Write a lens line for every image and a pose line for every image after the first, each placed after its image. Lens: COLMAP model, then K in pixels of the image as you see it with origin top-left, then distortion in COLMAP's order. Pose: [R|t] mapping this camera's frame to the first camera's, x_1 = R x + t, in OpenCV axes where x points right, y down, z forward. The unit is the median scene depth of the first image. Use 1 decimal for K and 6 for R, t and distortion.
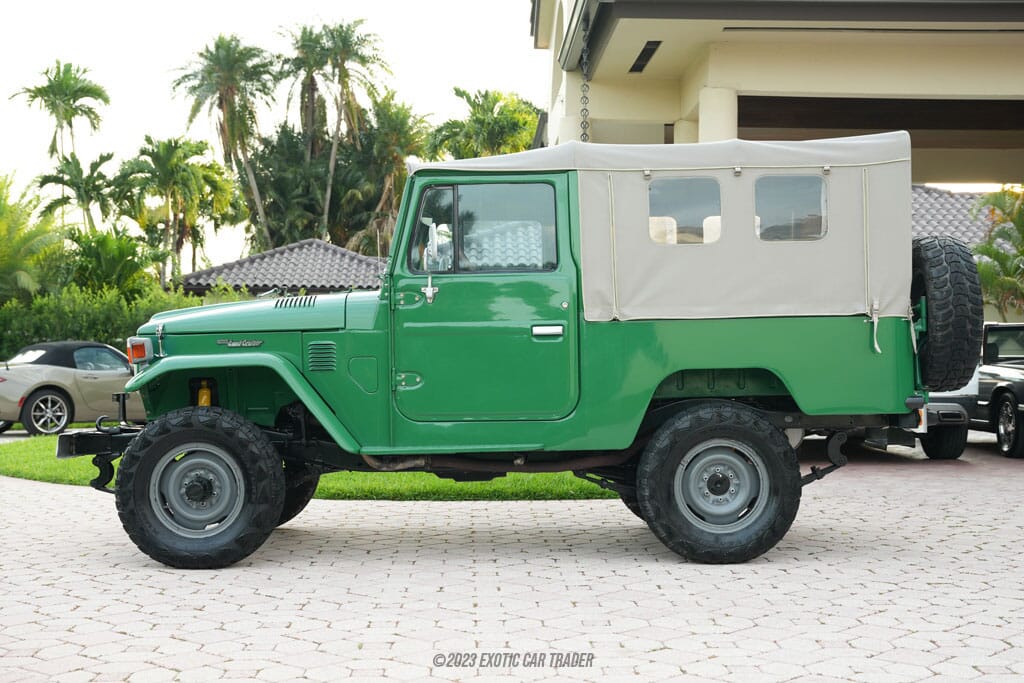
lens RADIAL K [[1328.3, 0, 512.5], [0, 1328.3, 354.5], [0, 0, 1]] dist [0.007009, 0.040496]
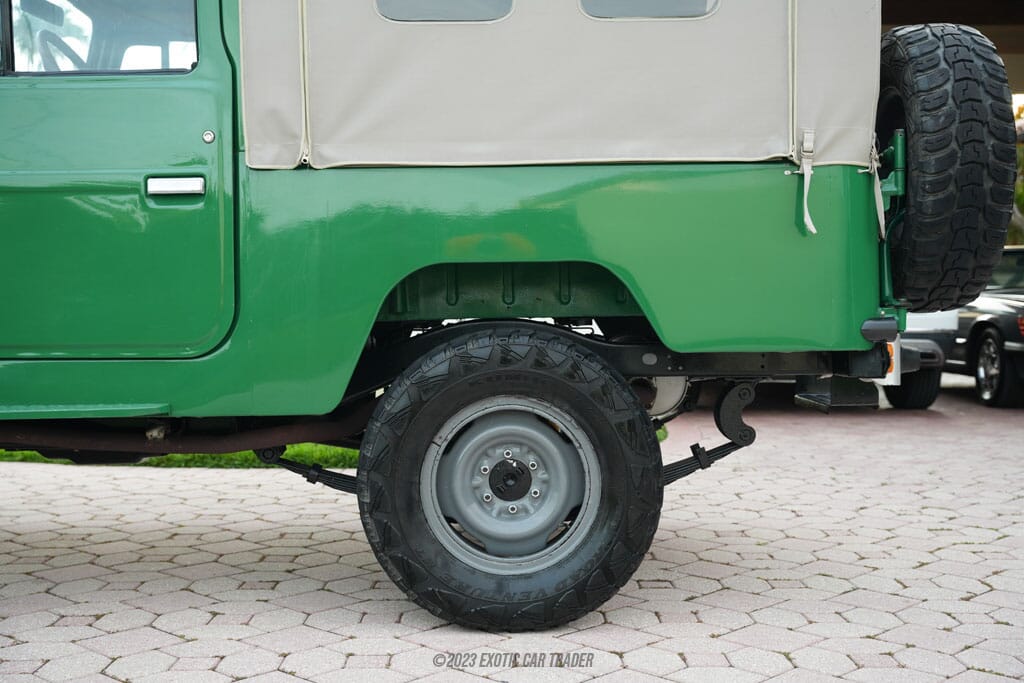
lens RADIAL K [[1199.2, 0, 512.0], [0, 1199.2, 341.5], [0, 0, 1]] dist [0.026159, 0.045462]
pose [[0.999977, 0.006796, -0.000021, 0.137902], [-0.006791, 0.999317, 0.036335, 0.021454], [0.000268, -0.036334, 0.999340, 0.460428]]
